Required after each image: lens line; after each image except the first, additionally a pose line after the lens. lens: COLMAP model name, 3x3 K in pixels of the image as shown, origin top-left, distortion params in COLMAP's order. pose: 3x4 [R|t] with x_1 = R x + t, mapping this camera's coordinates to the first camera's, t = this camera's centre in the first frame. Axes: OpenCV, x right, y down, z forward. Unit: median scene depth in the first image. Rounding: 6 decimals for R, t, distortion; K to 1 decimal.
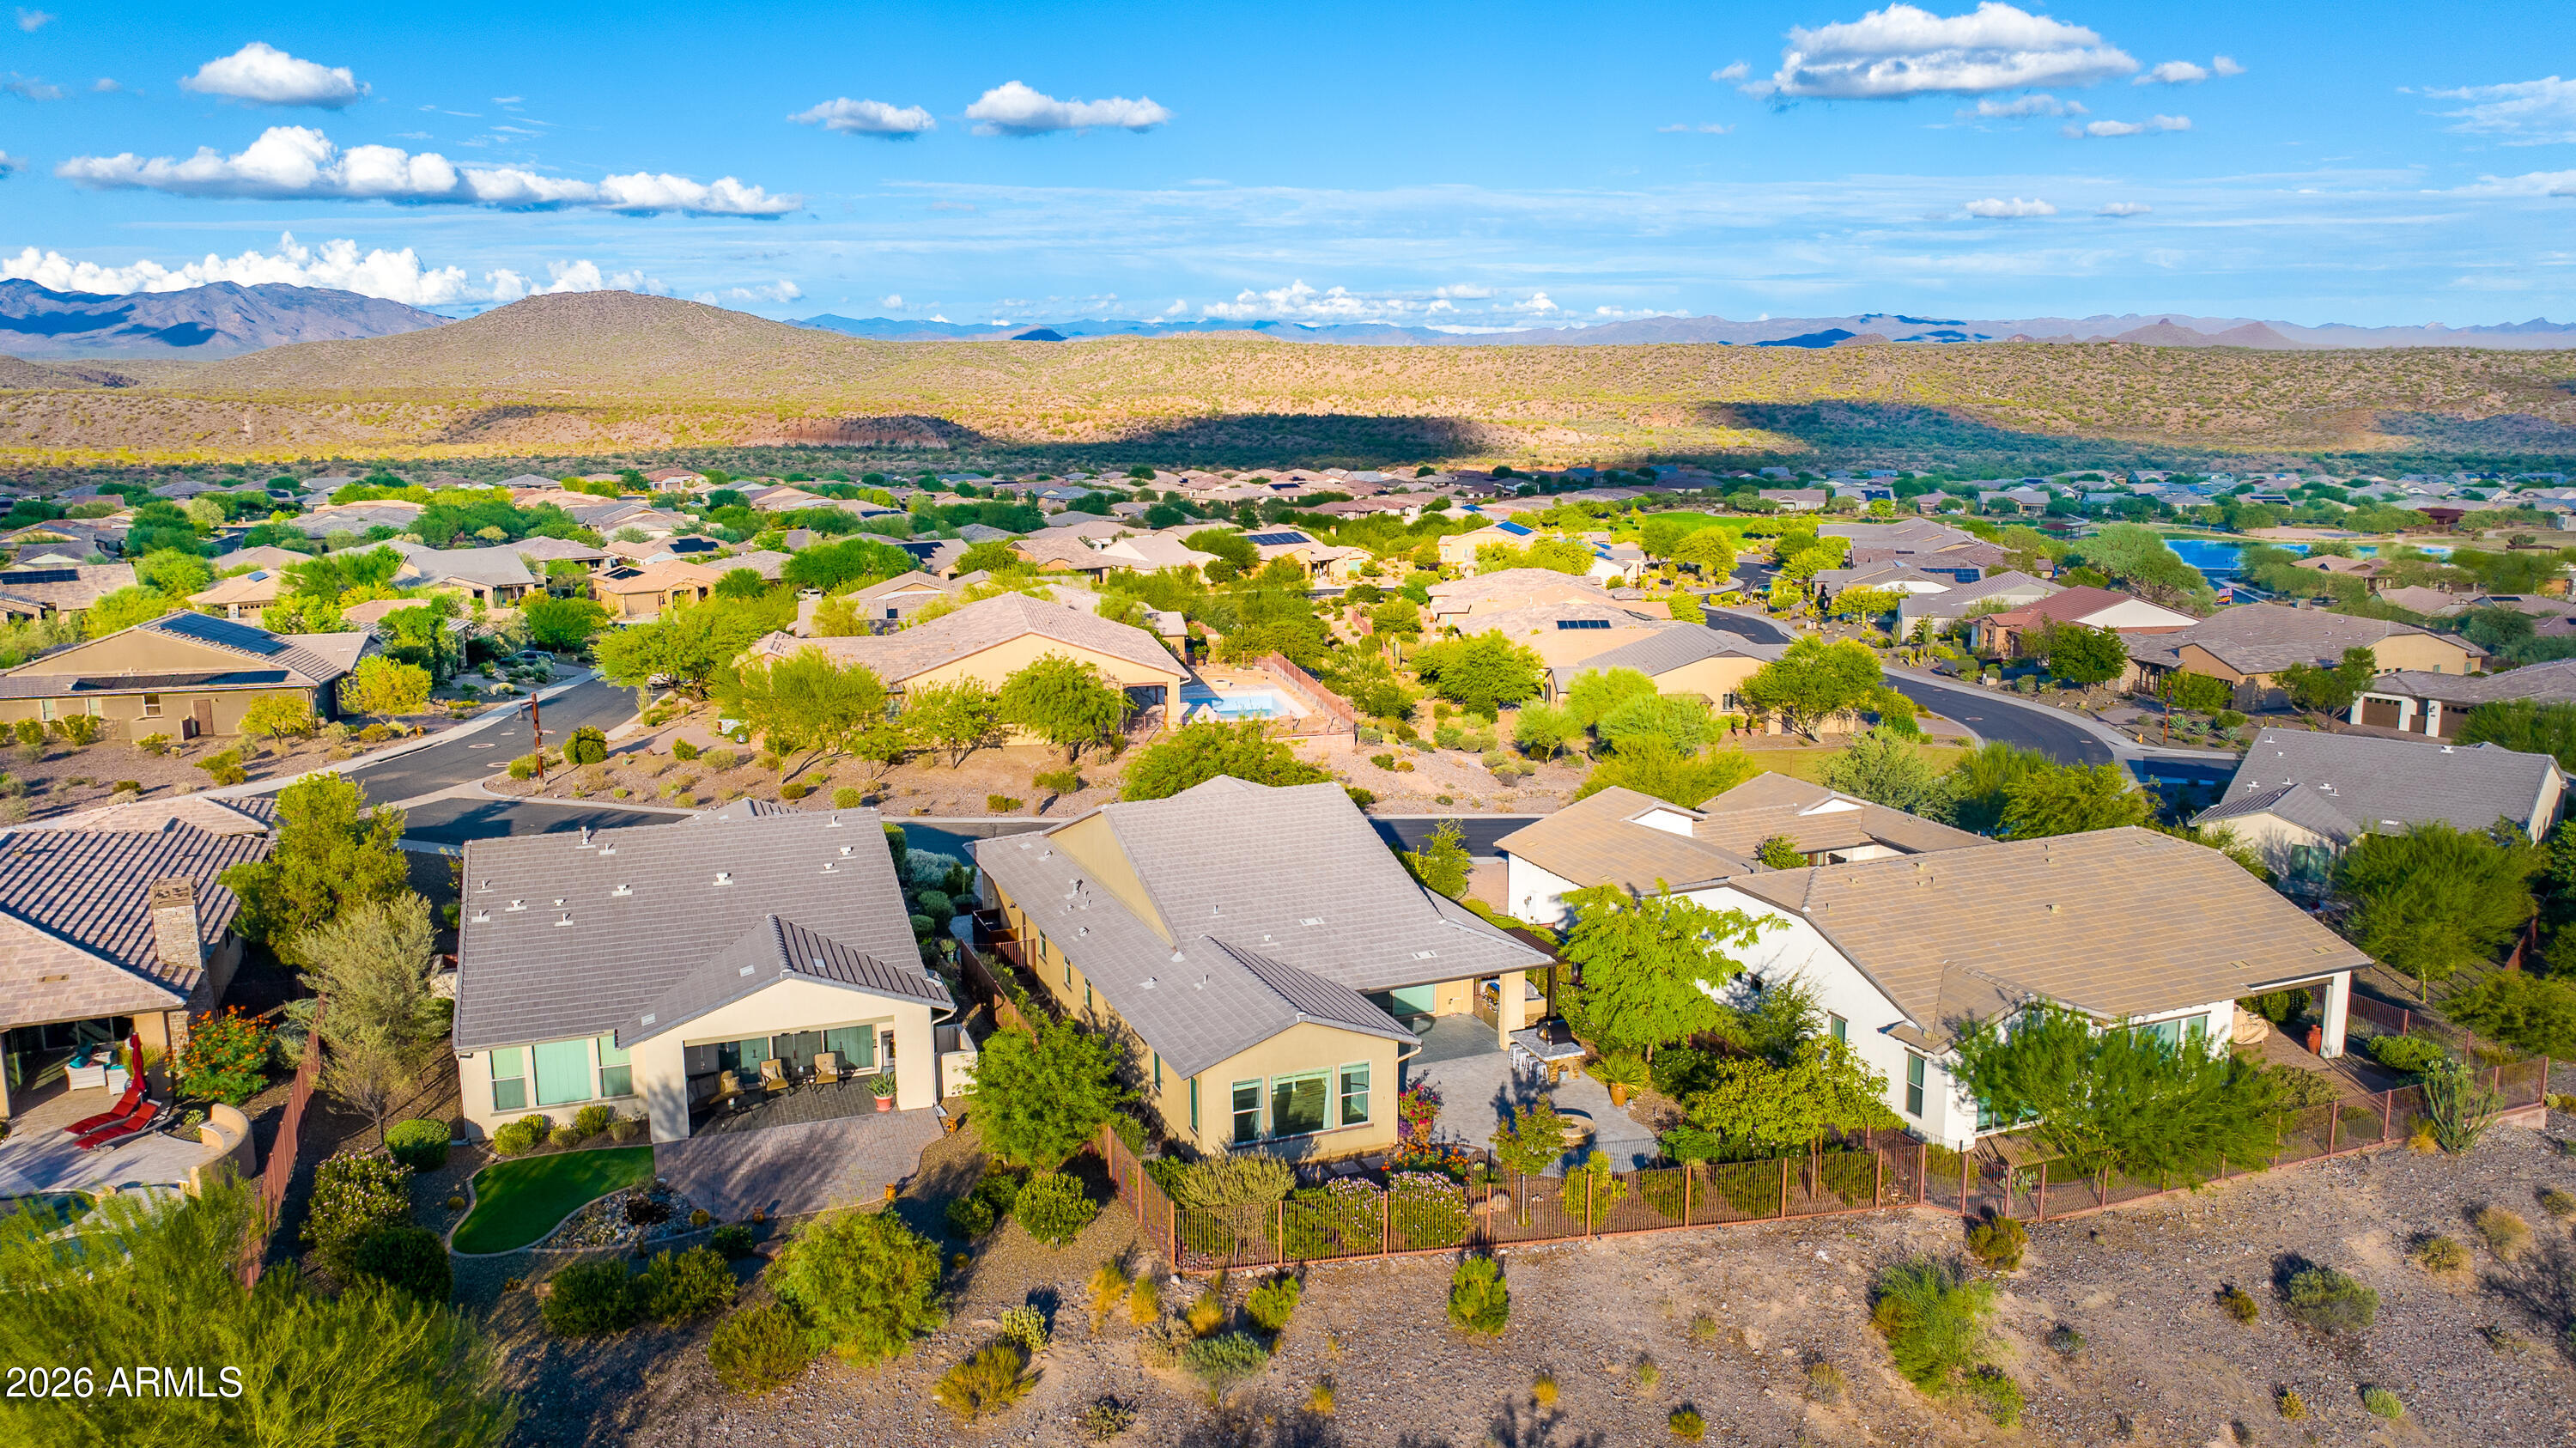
lens RADIAL K [[1862.1, 0, 1288.0], [0, 1862.1, 716.2], [0, 0, 1]] dist [-0.037494, 0.035151]
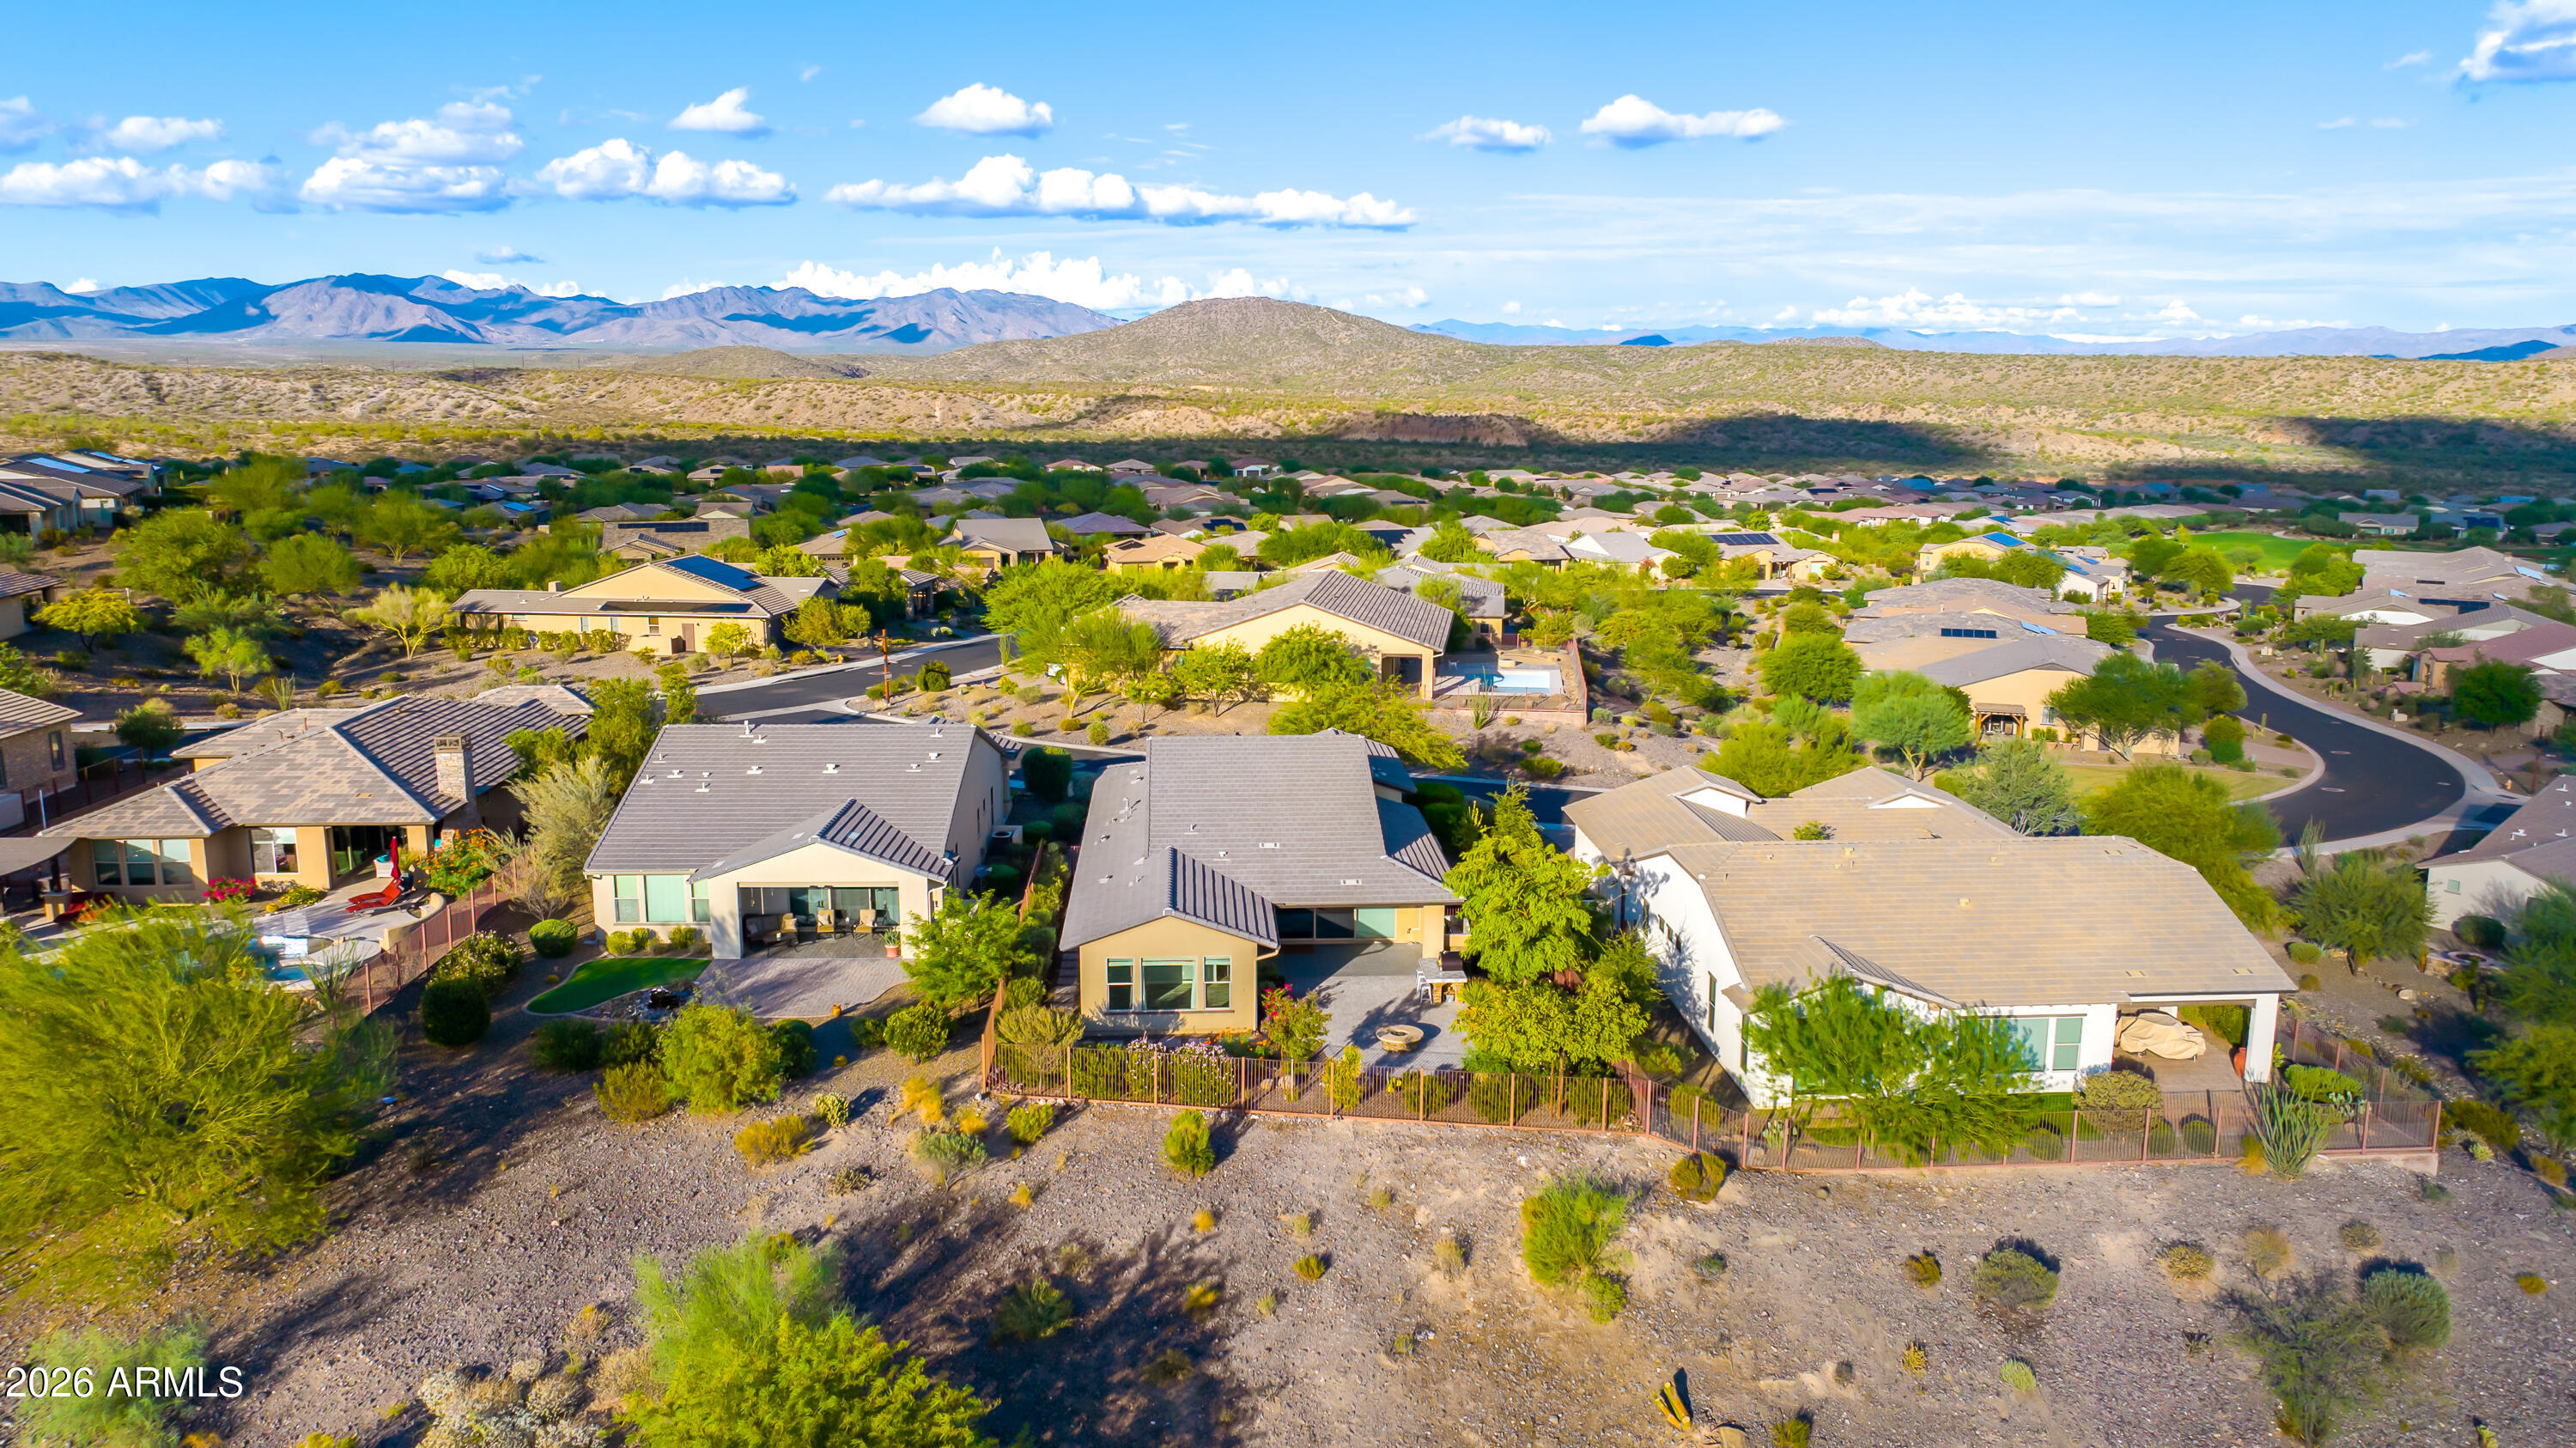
lens RADIAL K [[1778.8, 0, 1303.4], [0, 1778.8, 691.4], [0, 0, 1]] dist [-0.018276, 0.006012]
pose [[0.950560, 0.065960, -0.303454, 0.185182], [-0.068002, 0.997678, 0.003846, 0.004260], [0.303003, 0.016980, 0.952838, -0.030116]]
